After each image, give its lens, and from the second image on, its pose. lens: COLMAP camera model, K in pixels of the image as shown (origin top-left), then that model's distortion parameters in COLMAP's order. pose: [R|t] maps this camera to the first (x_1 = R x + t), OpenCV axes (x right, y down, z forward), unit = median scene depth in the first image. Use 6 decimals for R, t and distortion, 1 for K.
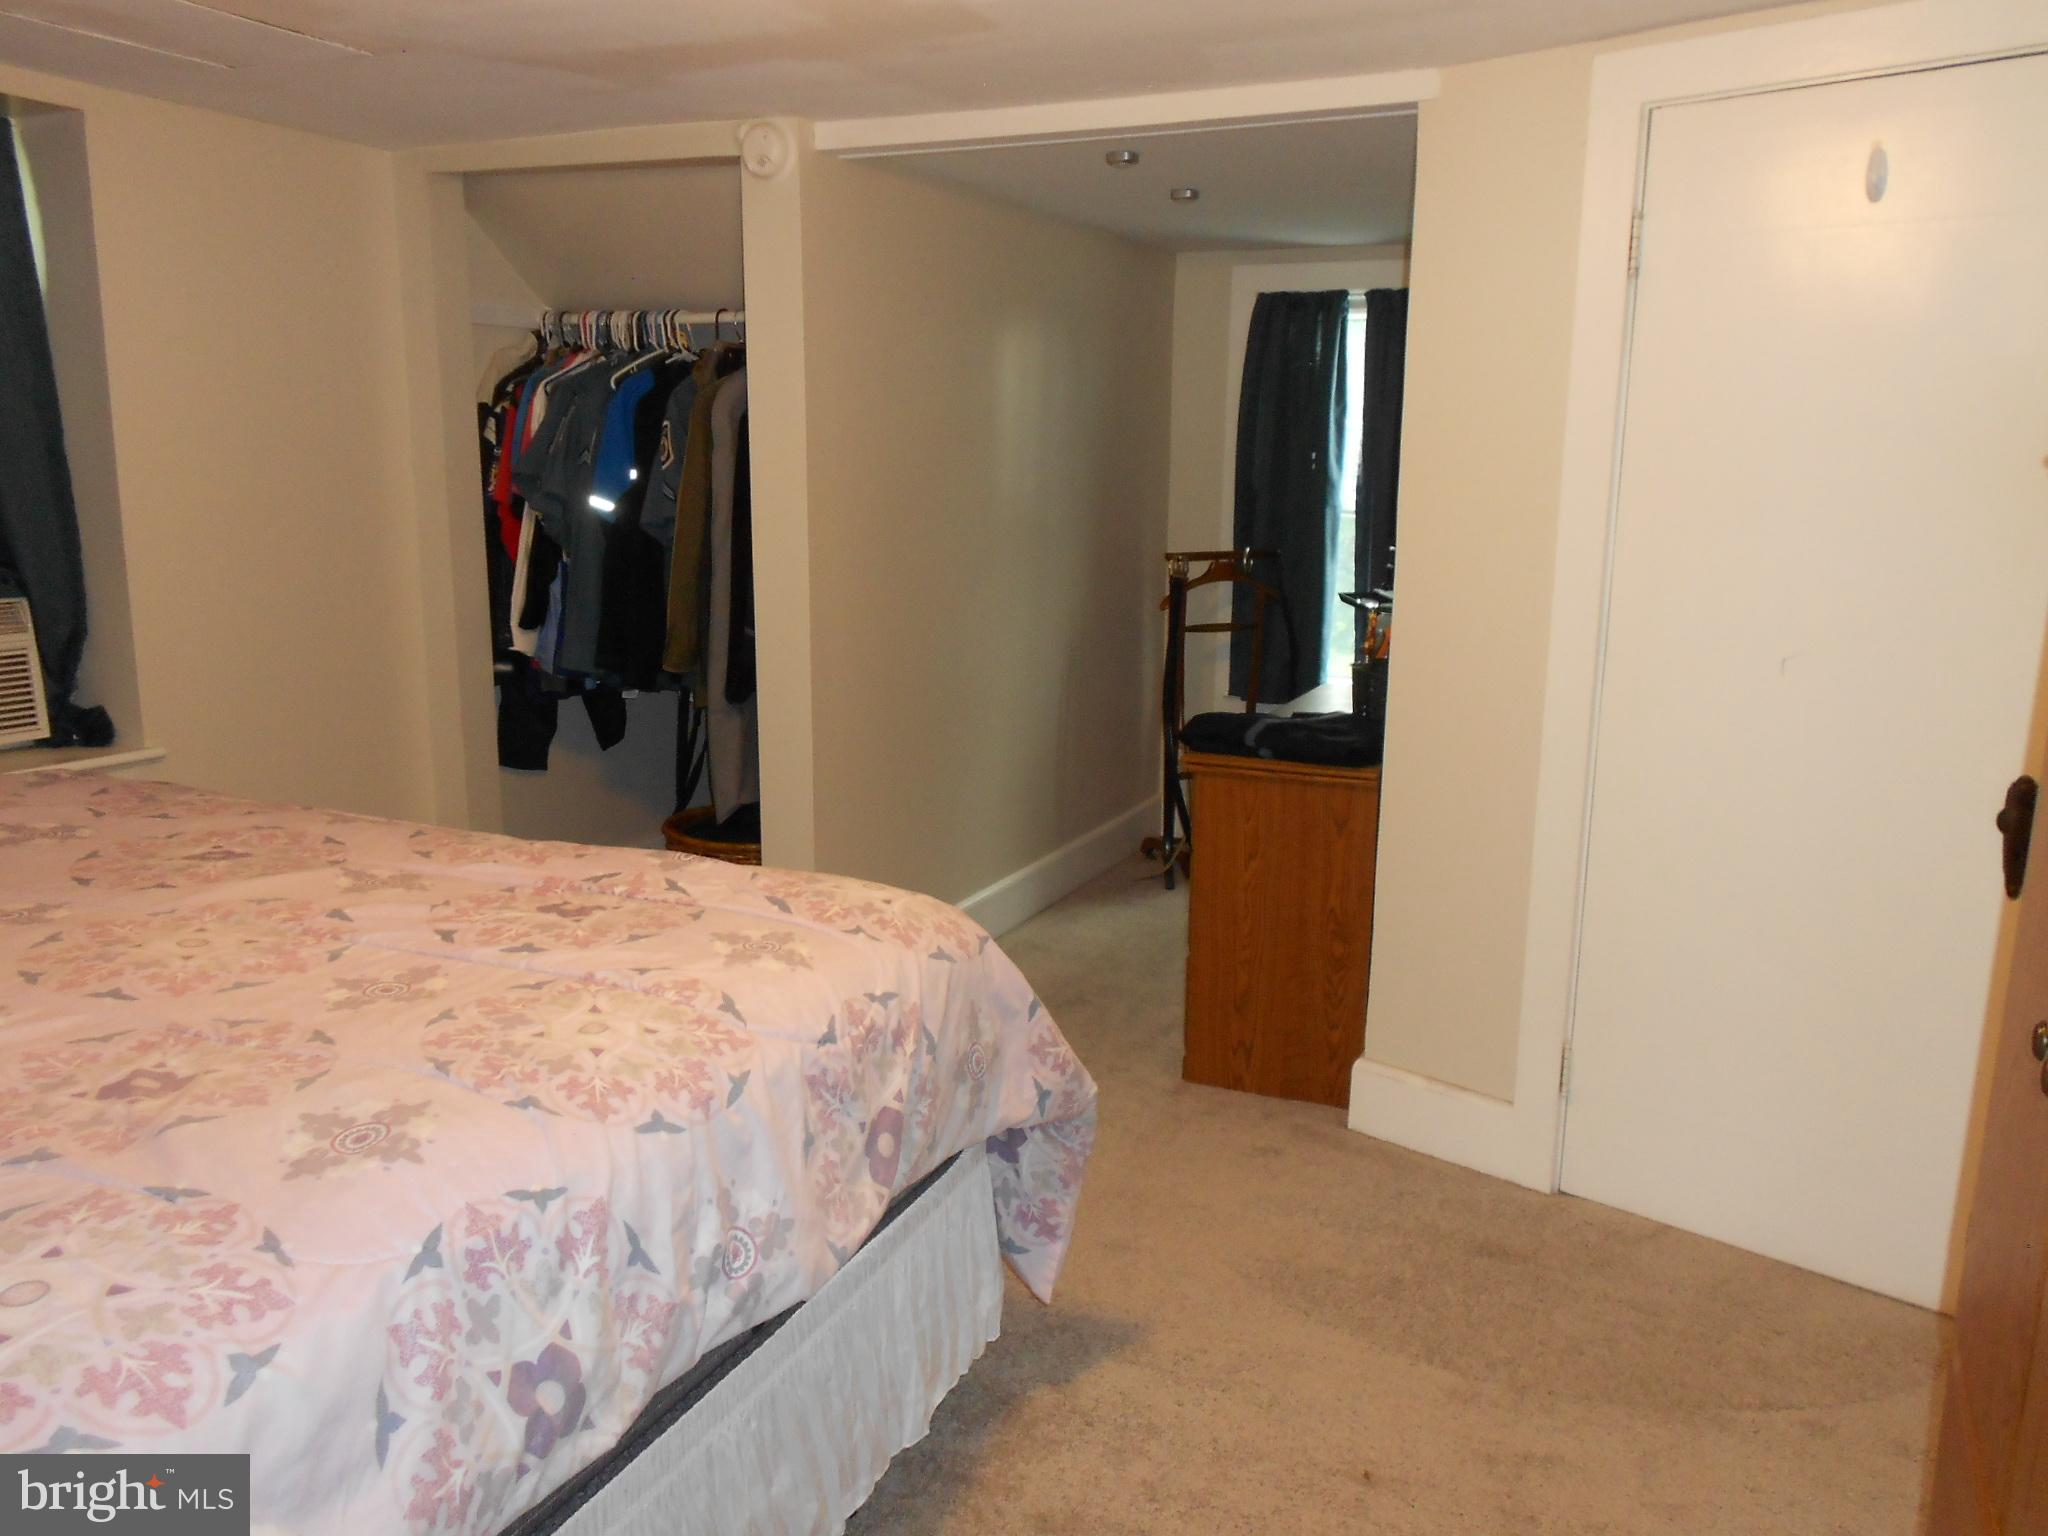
lens RADIAL K [[1604.3, 0, 1024.0], [0, 1604.3, 768.0], [0, 0, 1]] dist [0.007516, -0.004173]
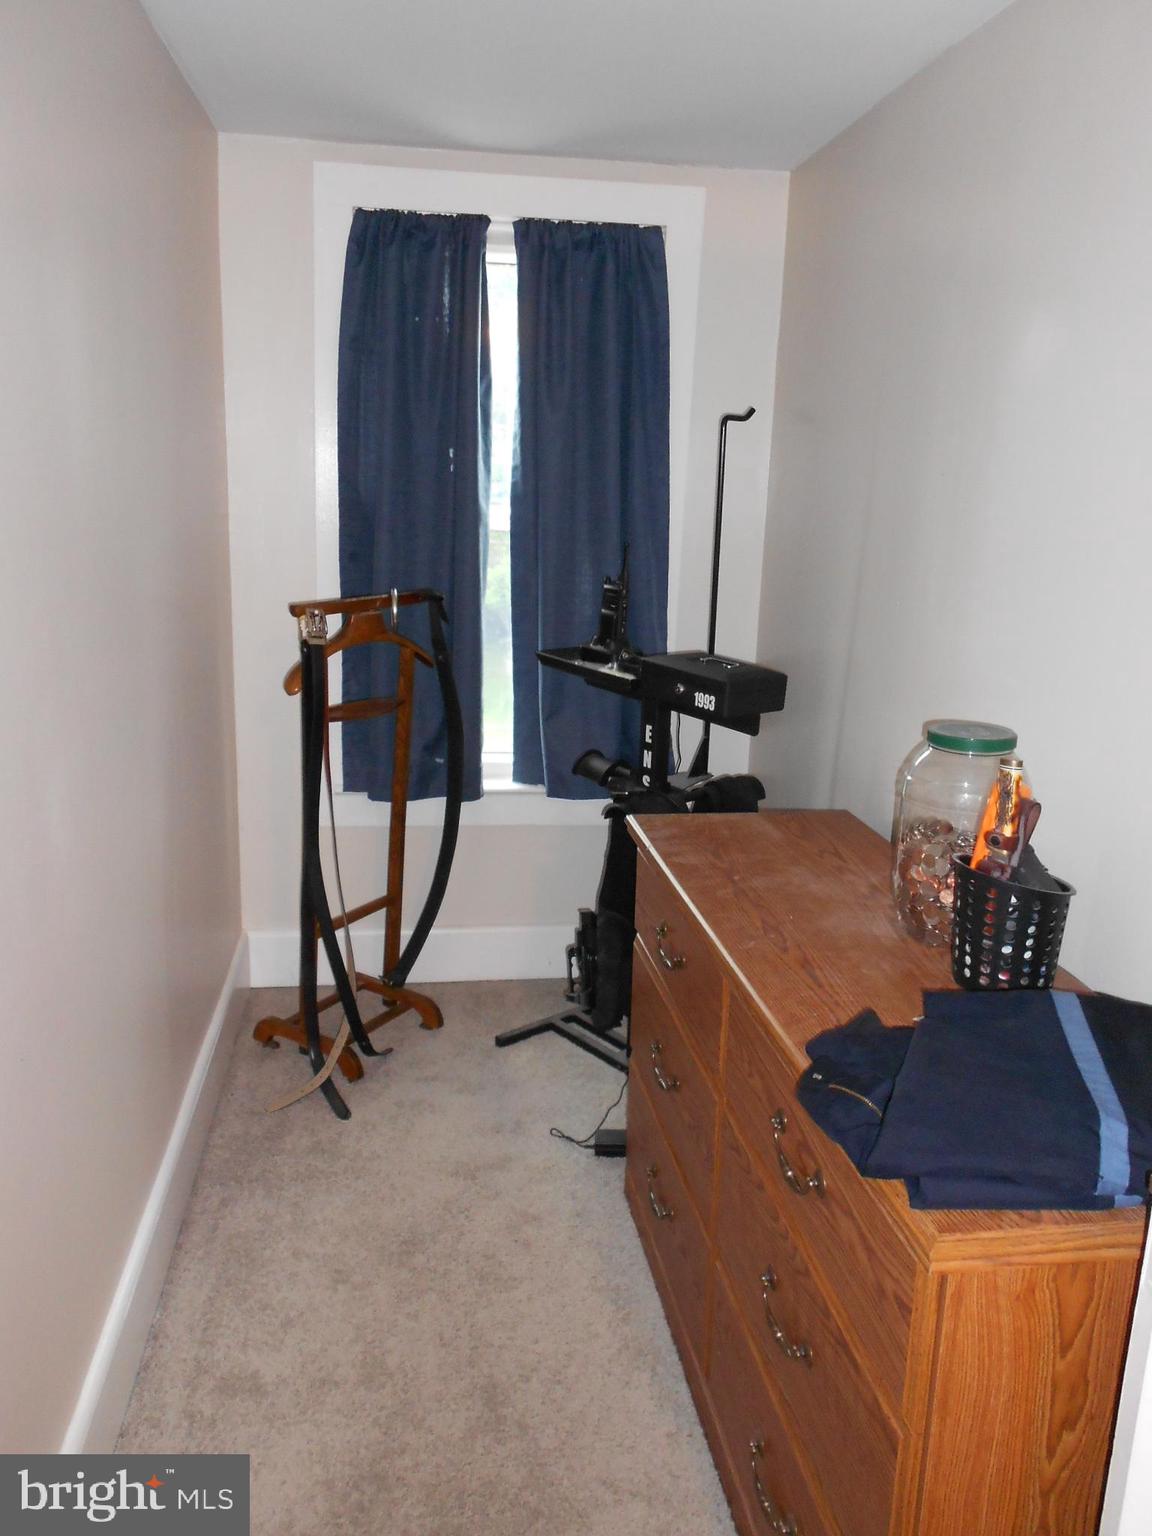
lens RADIAL K [[1203.2, 0, 576.0], [0, 1203.2, 768.0], [0, 0, 1]] dist [0.007516, -0.004173]
pose [[0.840147, -0.108564, 0.531382, -0.074021], [0.074872, 0.993596, 0.084620, -0.098249], [-0.537166, -0.031308, 0.842895, 0.523859]]
